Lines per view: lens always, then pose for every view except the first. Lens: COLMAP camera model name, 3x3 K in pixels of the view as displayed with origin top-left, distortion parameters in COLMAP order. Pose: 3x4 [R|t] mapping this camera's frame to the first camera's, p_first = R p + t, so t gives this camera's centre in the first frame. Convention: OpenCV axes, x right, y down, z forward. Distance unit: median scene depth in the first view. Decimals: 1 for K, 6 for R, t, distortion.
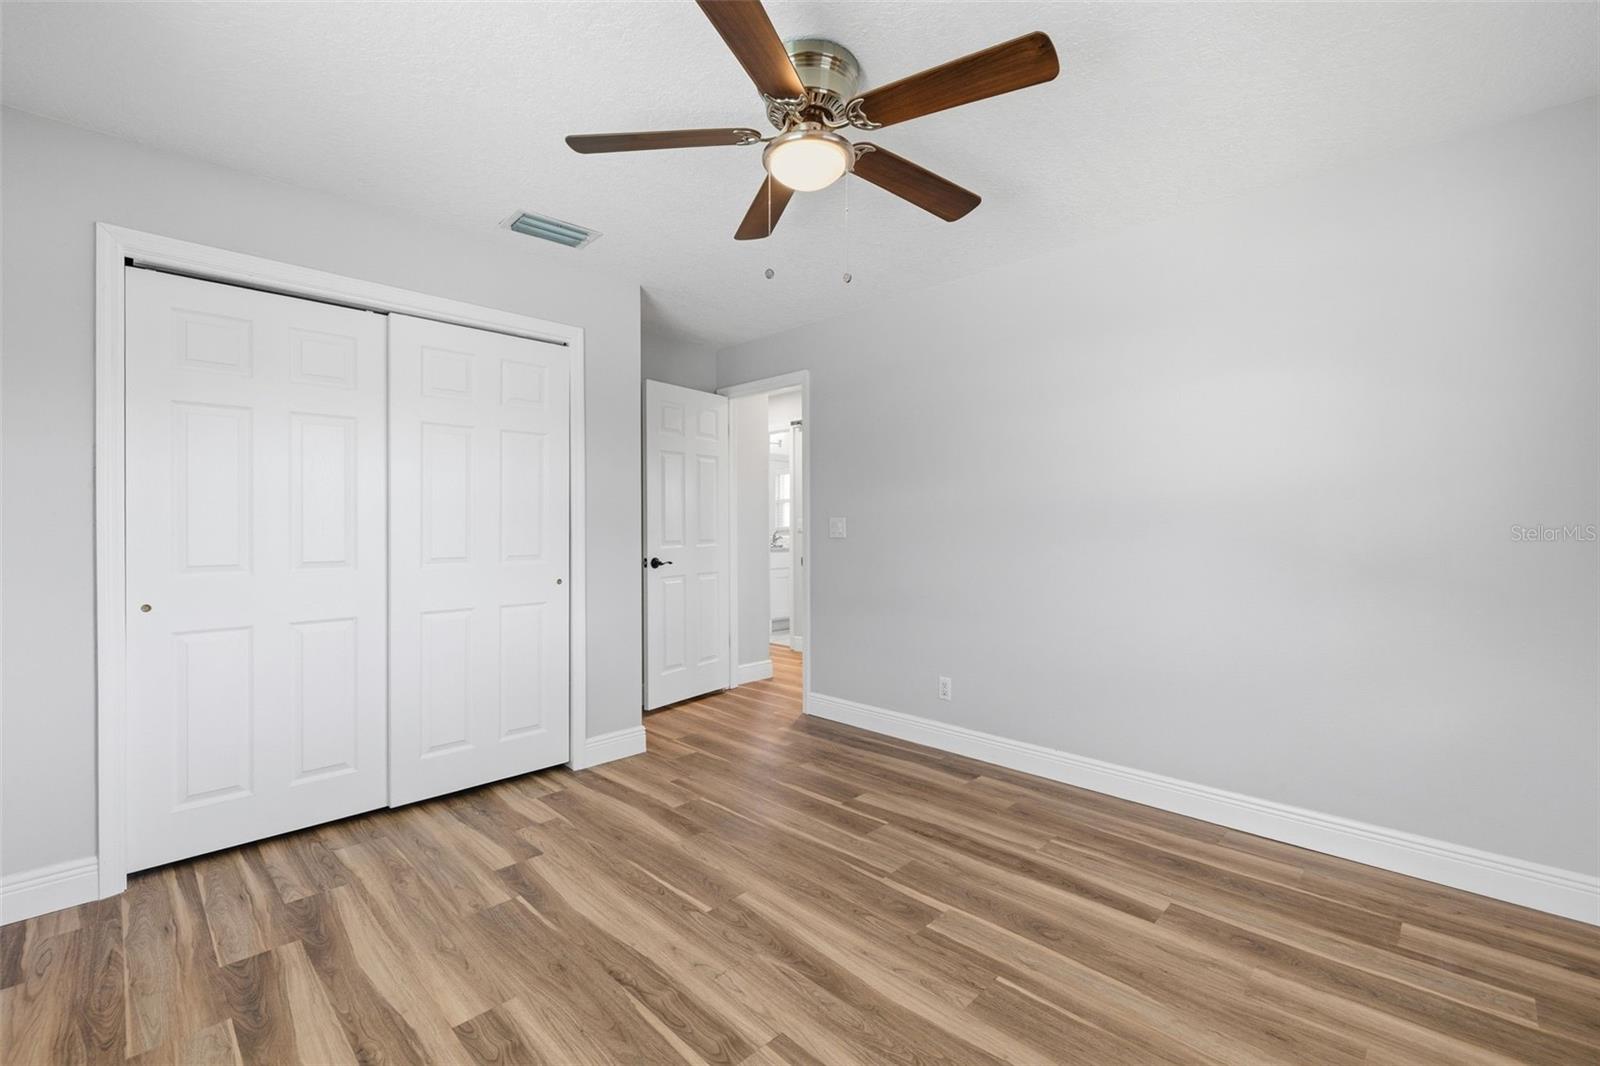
lens RADIAL K [[691.2, 0, 801.2], [0, 691.2, 527.4], [0, 0, 1]] dist [-0.000789, -0.000072]
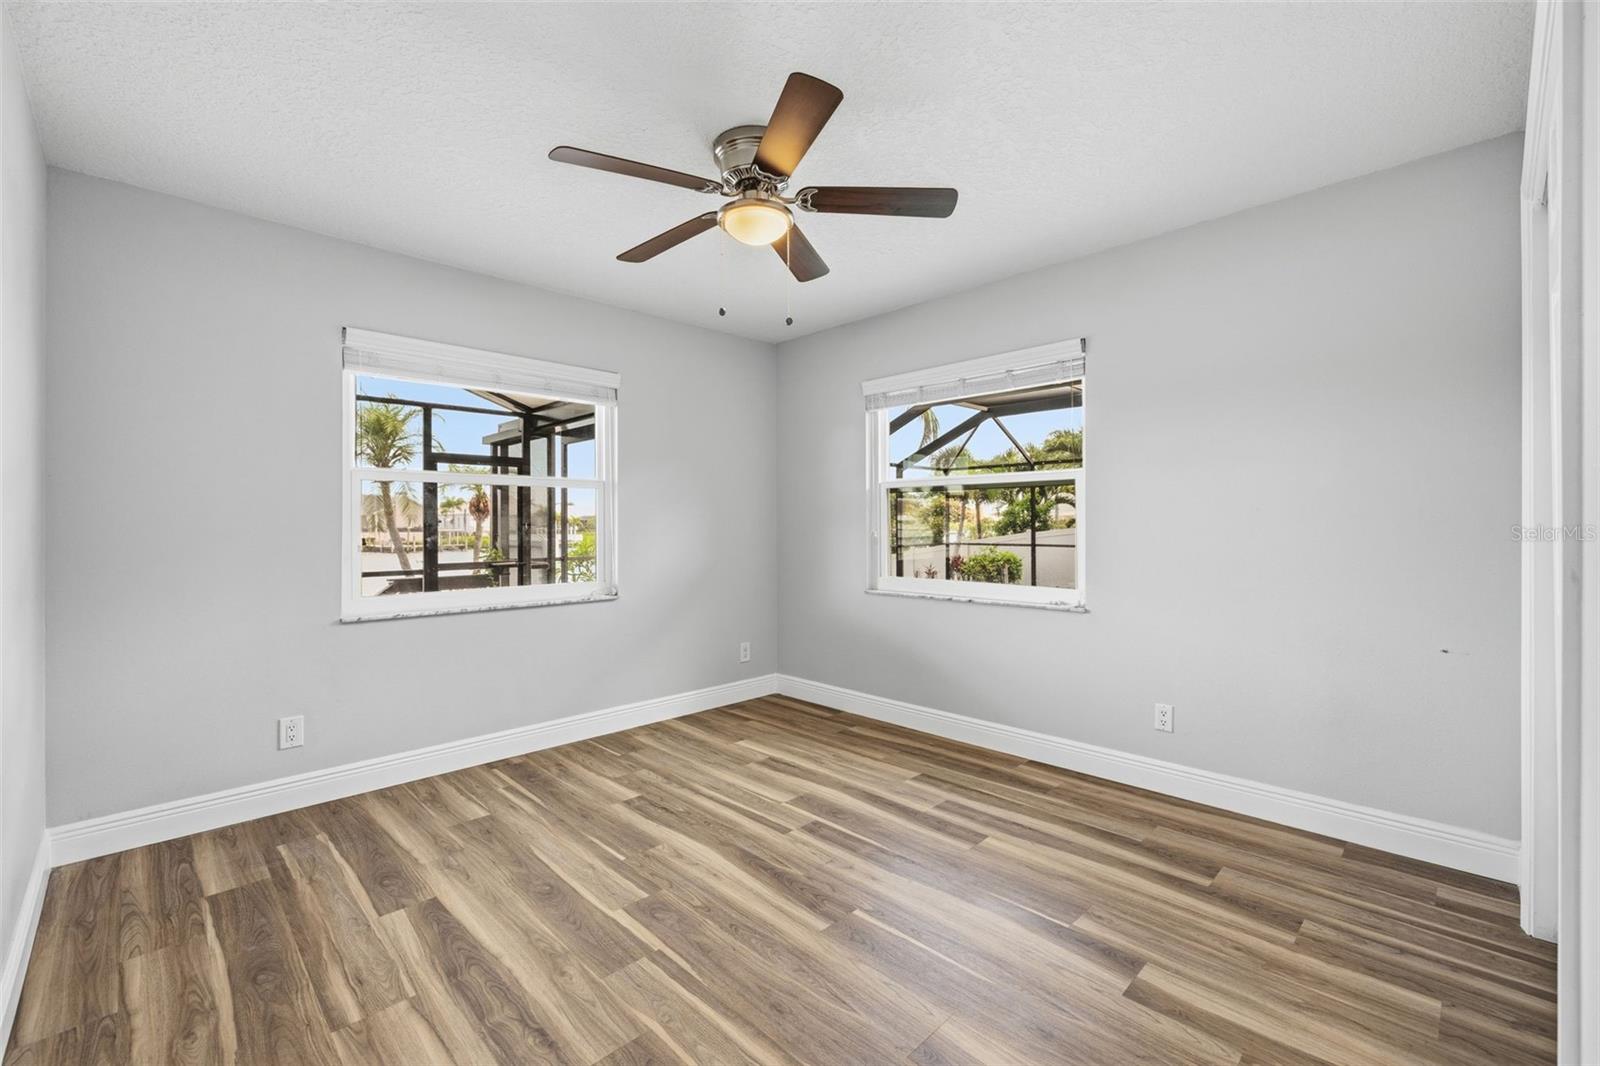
lens RADIAL K [[691.2, 0, 798.5], [0, 691.2, 526.1], [0, 0, 1]] dist [-0.000789, -0.000072]
pose [[-0.999770, 0.007011, 0.020257, -0.075870], [0.007203, 0.999929, 0.009445, -0.009395], [-0.020190, 0.009588, -0.999750, 1.986829]]
